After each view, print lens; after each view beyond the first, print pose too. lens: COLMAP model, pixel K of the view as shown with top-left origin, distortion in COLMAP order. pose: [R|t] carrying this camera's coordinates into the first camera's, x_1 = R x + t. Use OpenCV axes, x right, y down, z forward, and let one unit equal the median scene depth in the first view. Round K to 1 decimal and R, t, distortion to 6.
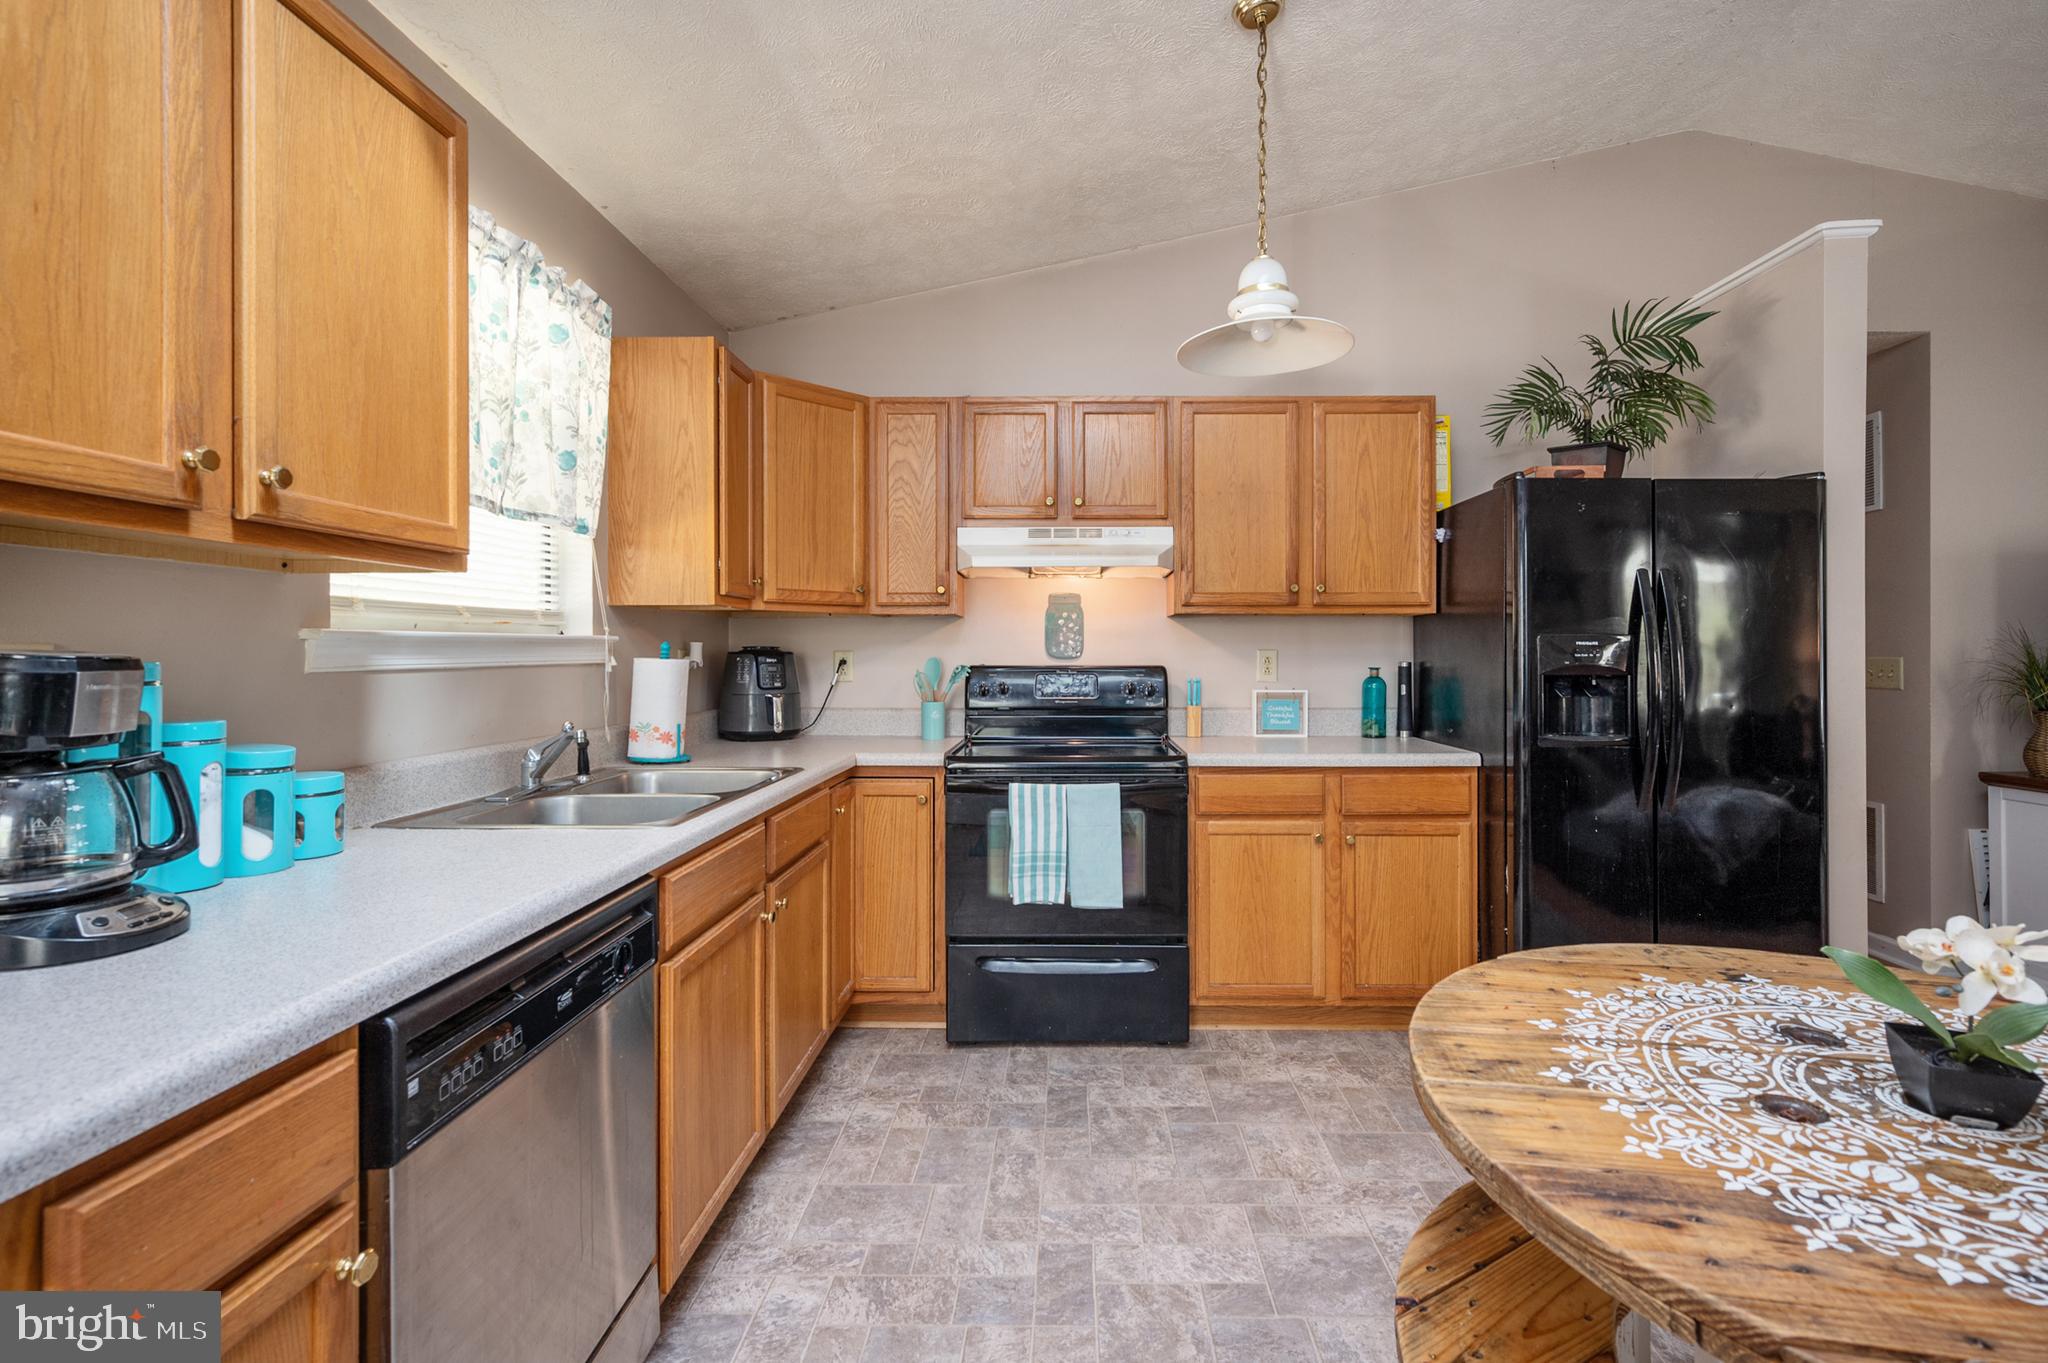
lens RADIAL K [[900.6, 0, 1071.7], [0, 900.6, 652.8], [0, 0, 1]] dist [-0.026296, -0.000143]
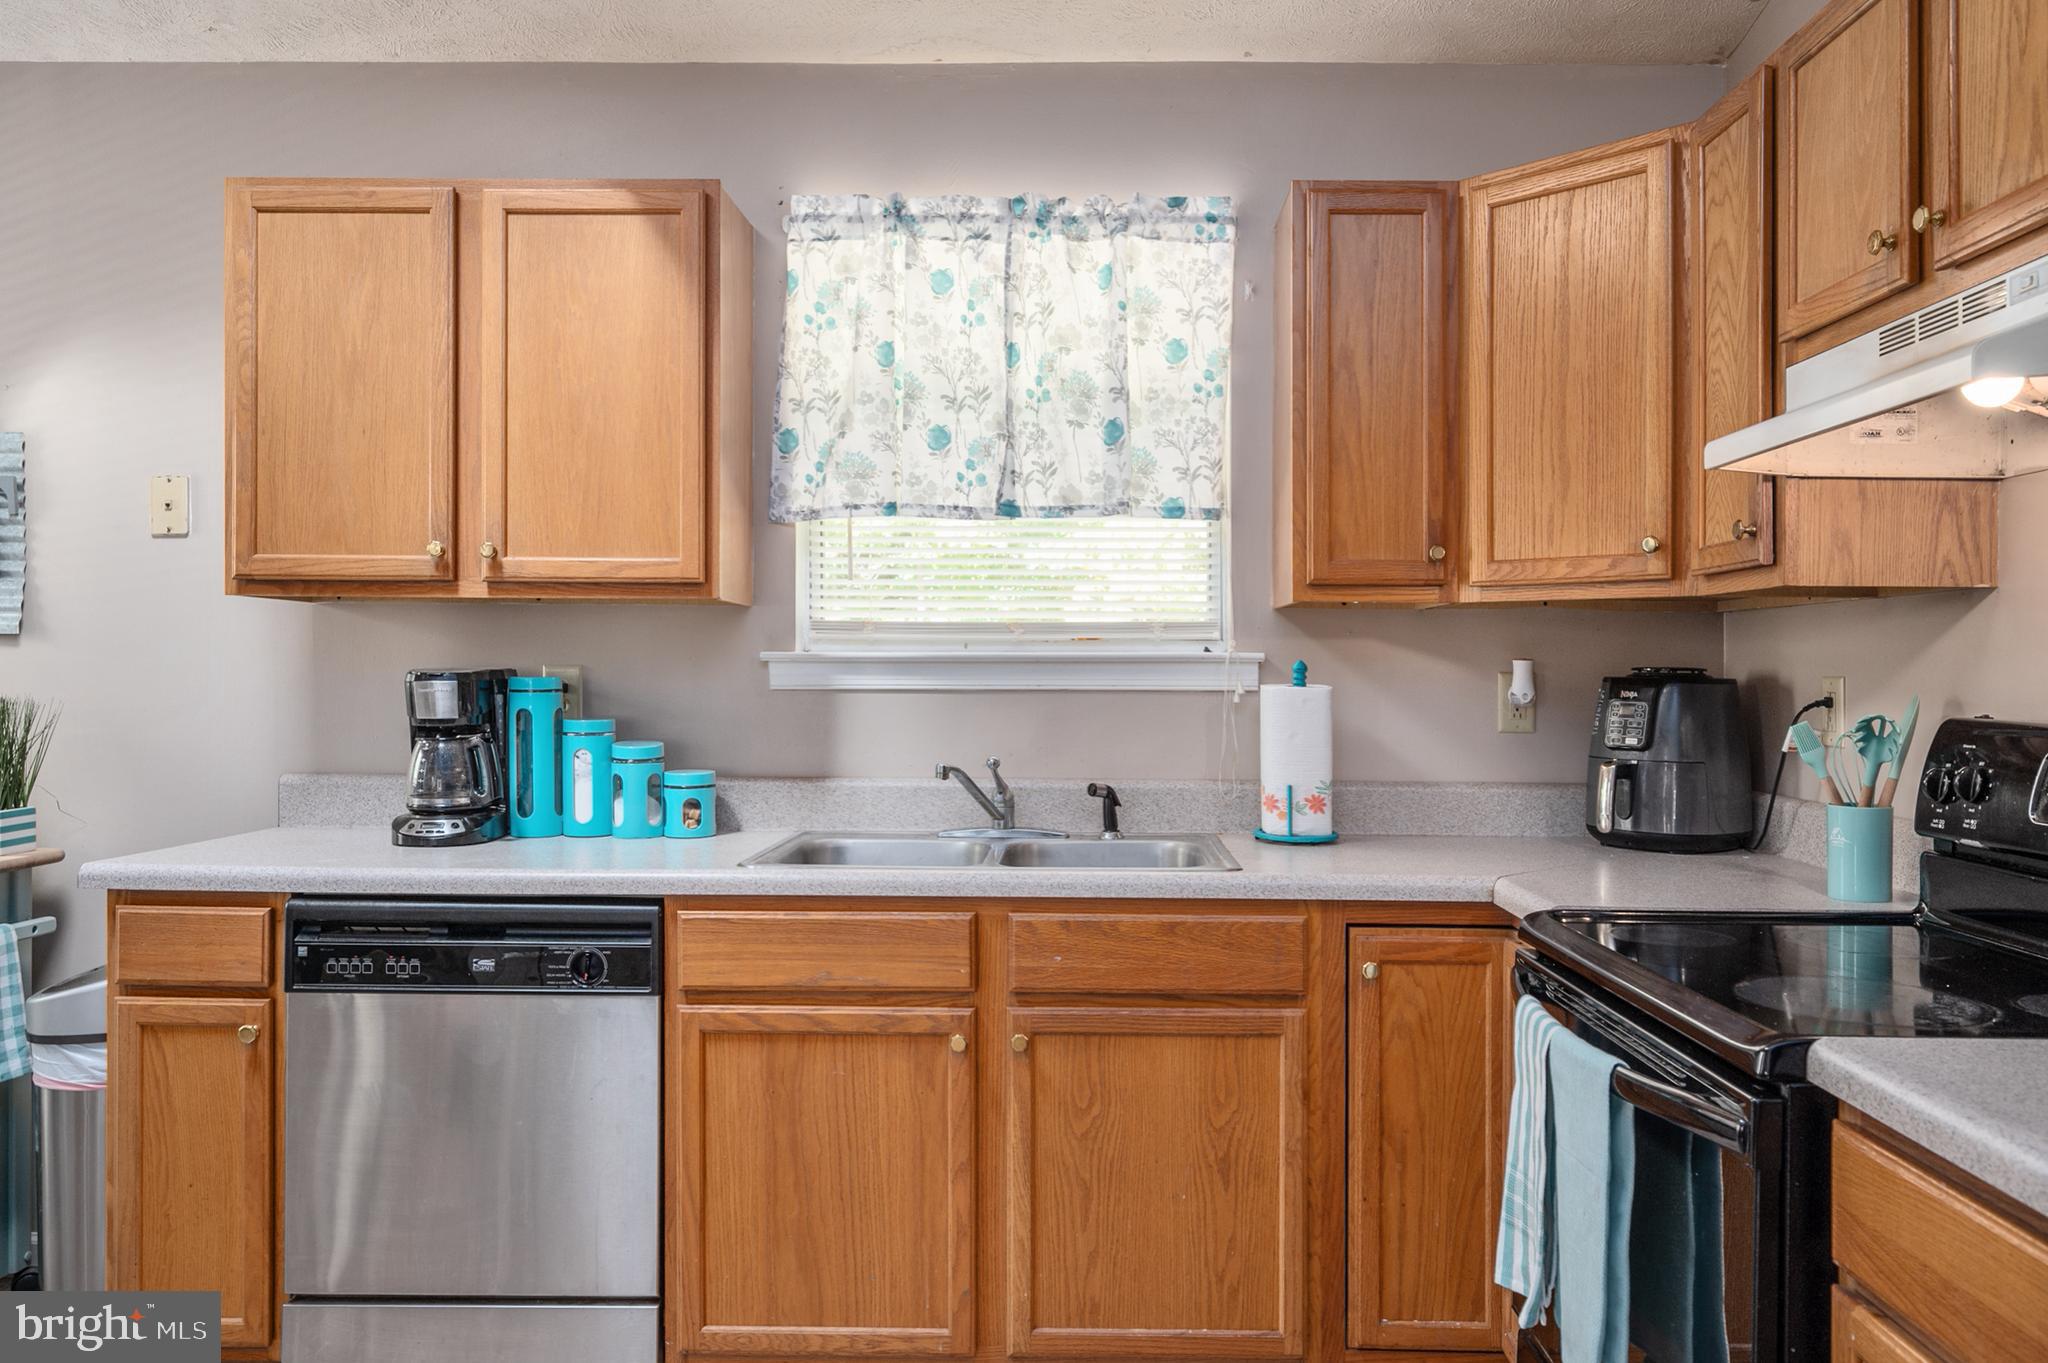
lens RADIAL K [[1539.7, 0, 1026.8], [0, 1539.7, 626.2], [0, 0, 1]] dist [-0.004411, -0.001619]
pose [[-0.016157, -0.027989, -0.999478, 1.117438], [-0.007156, 0.999586, -0.027876, -0.006542], [0.999844, 0.006702, -0.016351, 1.326352]]
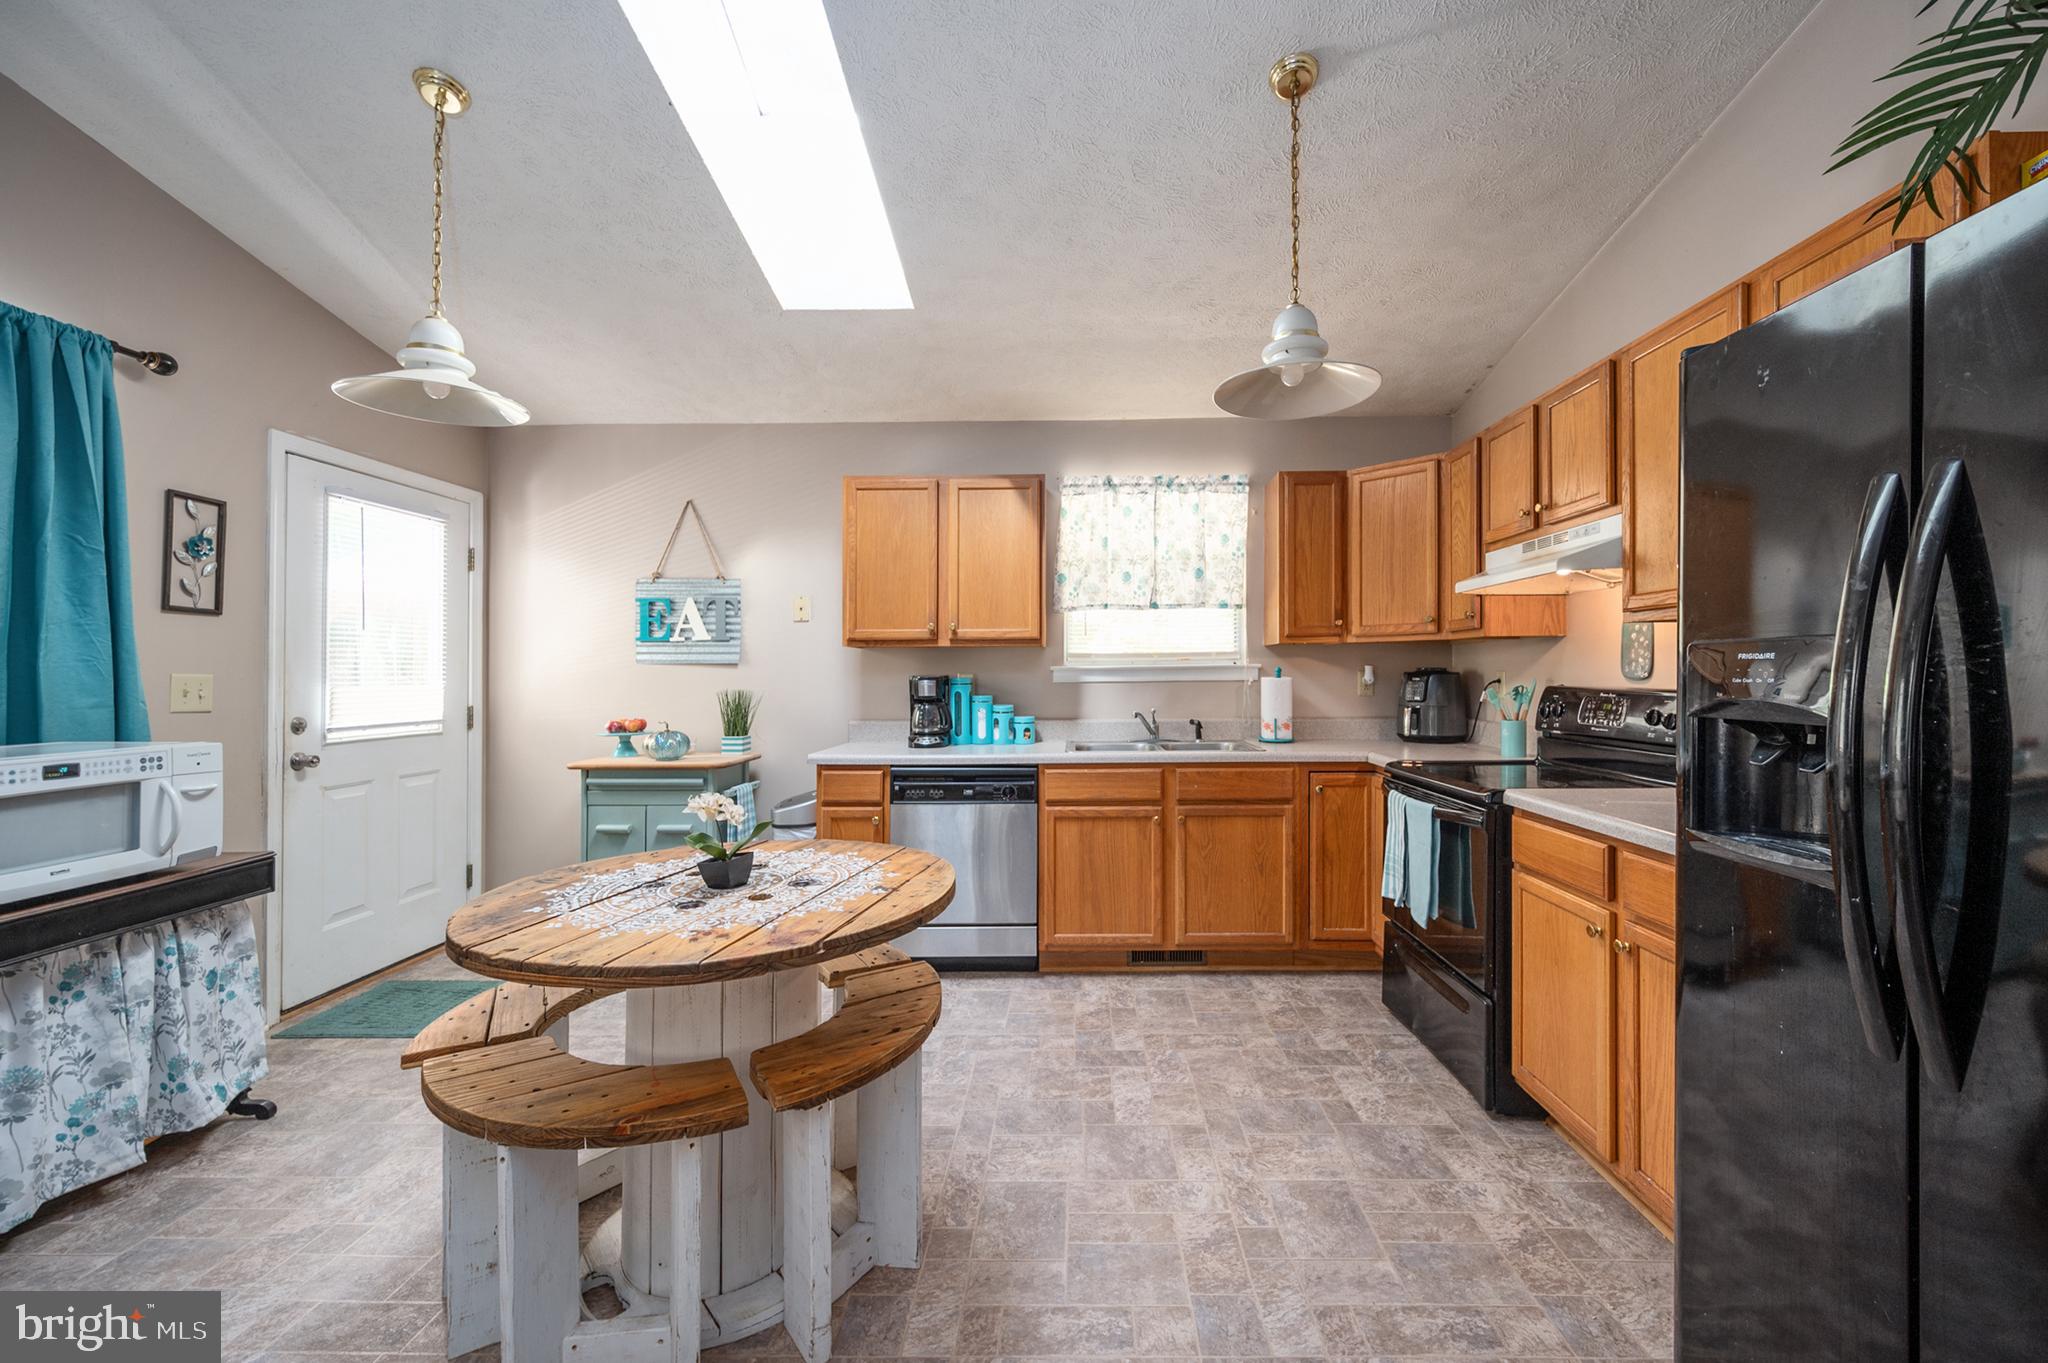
lens RADIAL K [[823.1, 0, 1052.0], [0, 823.1, 664.5], [0, 0, 1]] dist [-0.001321, -0.000012]
pose [[-0.015698, -0.009878, -0.999828, 1.662378], [0.006667, 0.999928, -0.009984, -0.007401], [0.999855, -0.006822, -0.015631, 1.004197]]
